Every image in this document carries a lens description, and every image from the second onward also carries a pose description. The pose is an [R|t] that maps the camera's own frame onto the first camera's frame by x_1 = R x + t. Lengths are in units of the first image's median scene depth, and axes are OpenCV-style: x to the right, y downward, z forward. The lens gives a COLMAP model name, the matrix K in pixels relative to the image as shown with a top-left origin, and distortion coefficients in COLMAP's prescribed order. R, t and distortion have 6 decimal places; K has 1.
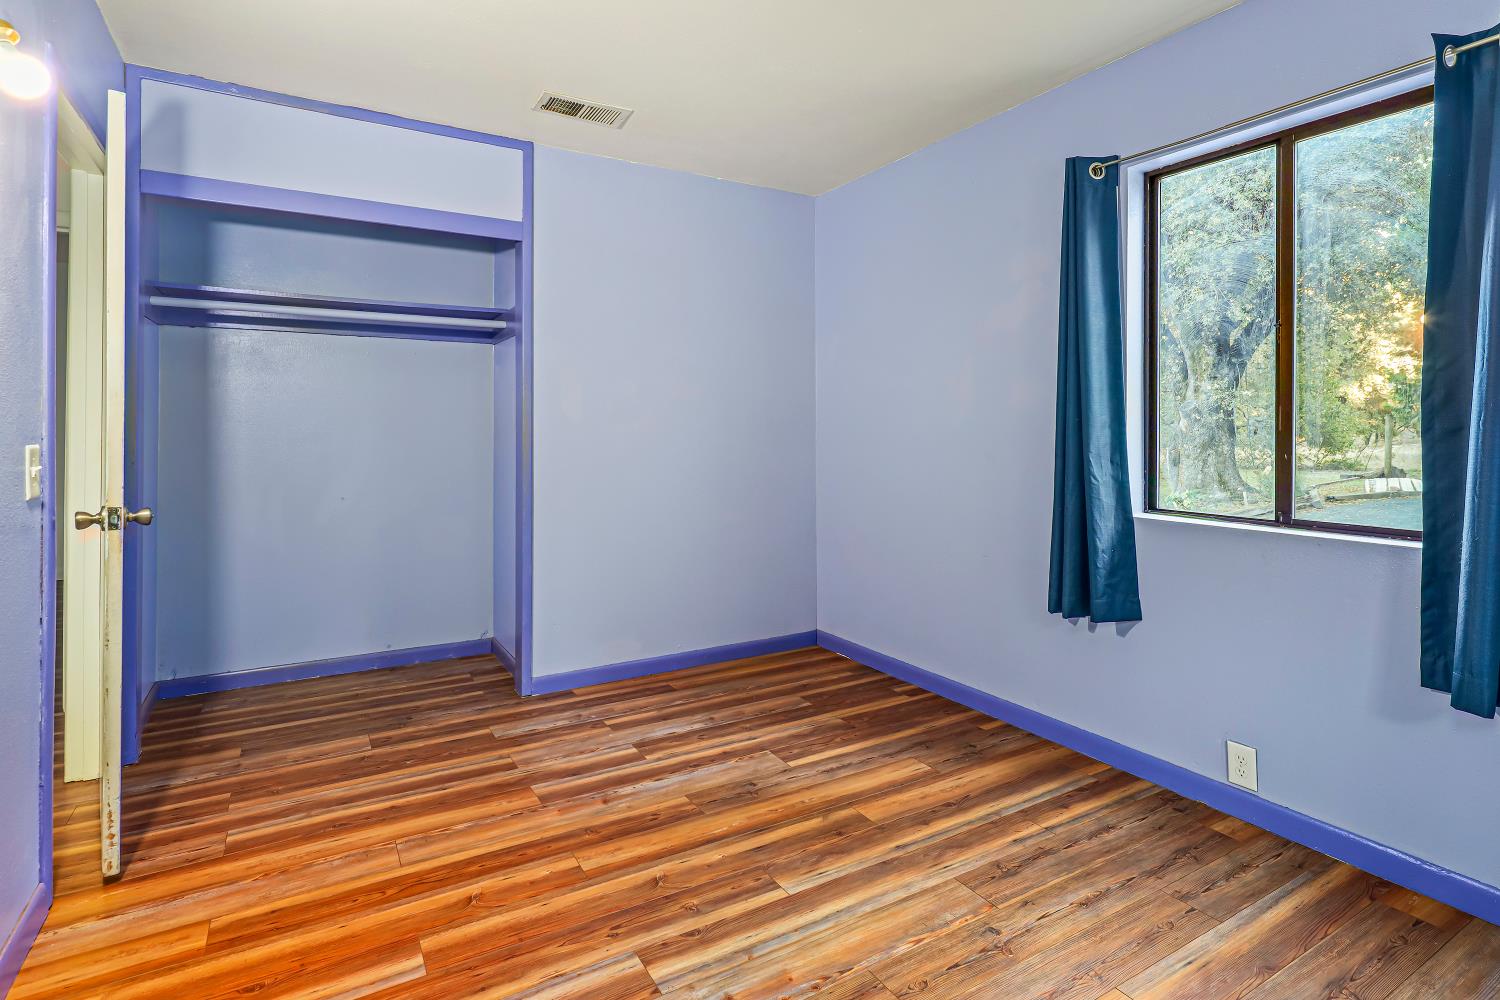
lens RADIAL K [[764.7, 0, 766.9], [0, 764.7, 424.6], [0, 0, 1]] dist [-0.003411, -0.002055]
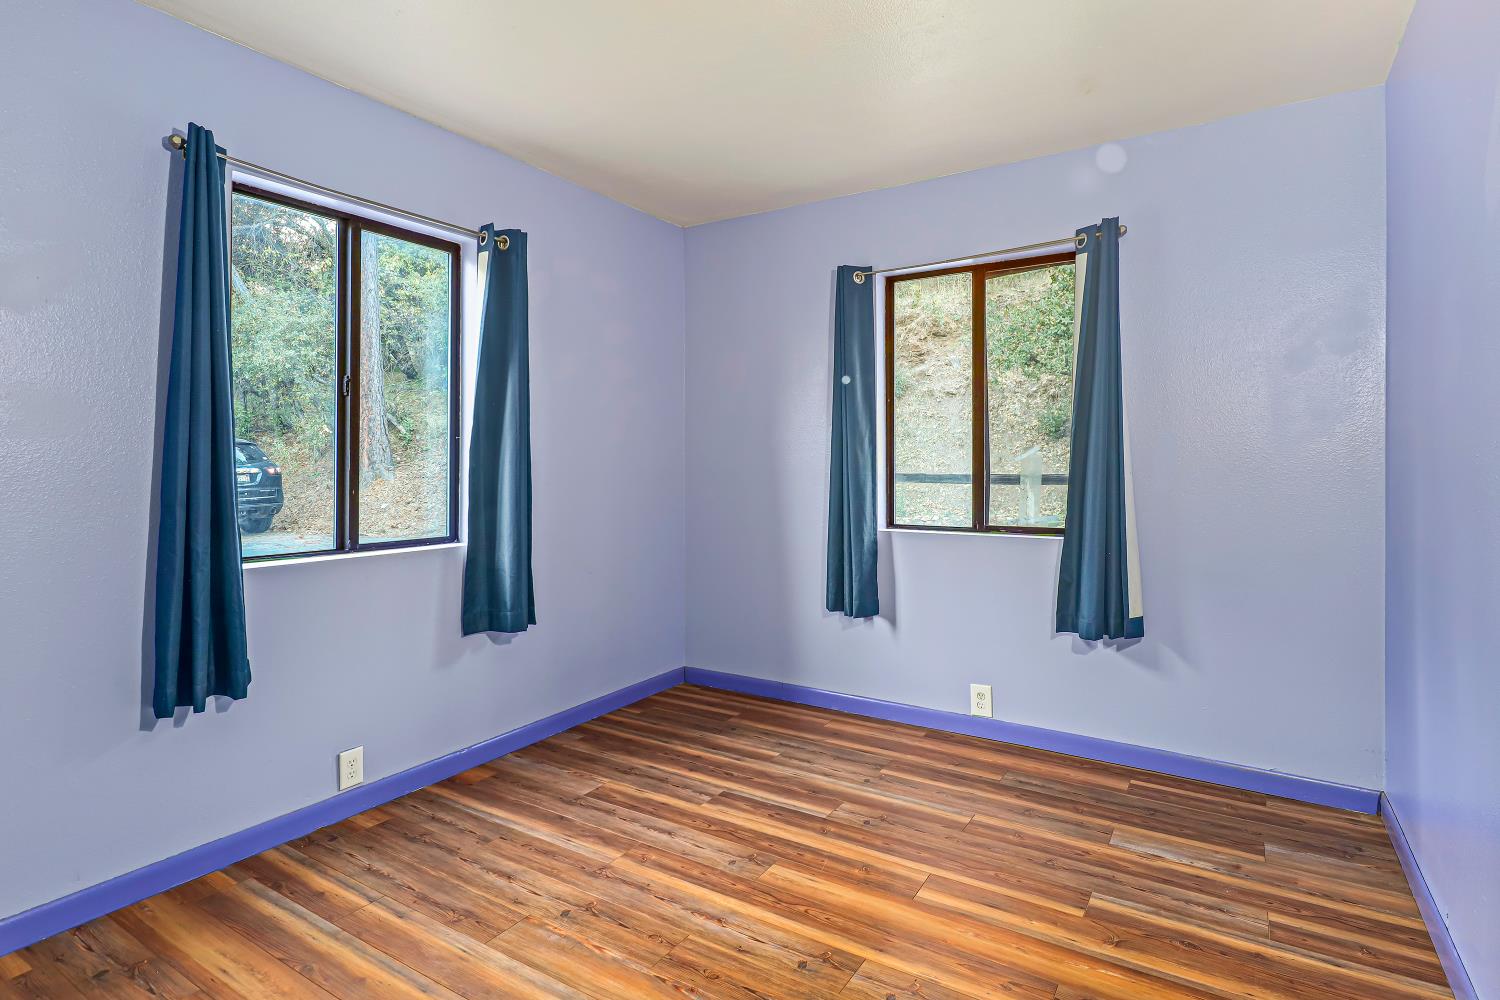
lens RADIAL K [[764.7, 0, 753.0], [0, 764.7, 490.4], [0, 0, 1]] dist [-0.003411, -0.002055]
pose [[-0.447587, -0.029951, 0.893739, -0.709853], [-0.002206, 0.999473, 0.032390, 0.000510], [-0.894238, 0.012525, -0.447417, 1.084068]]
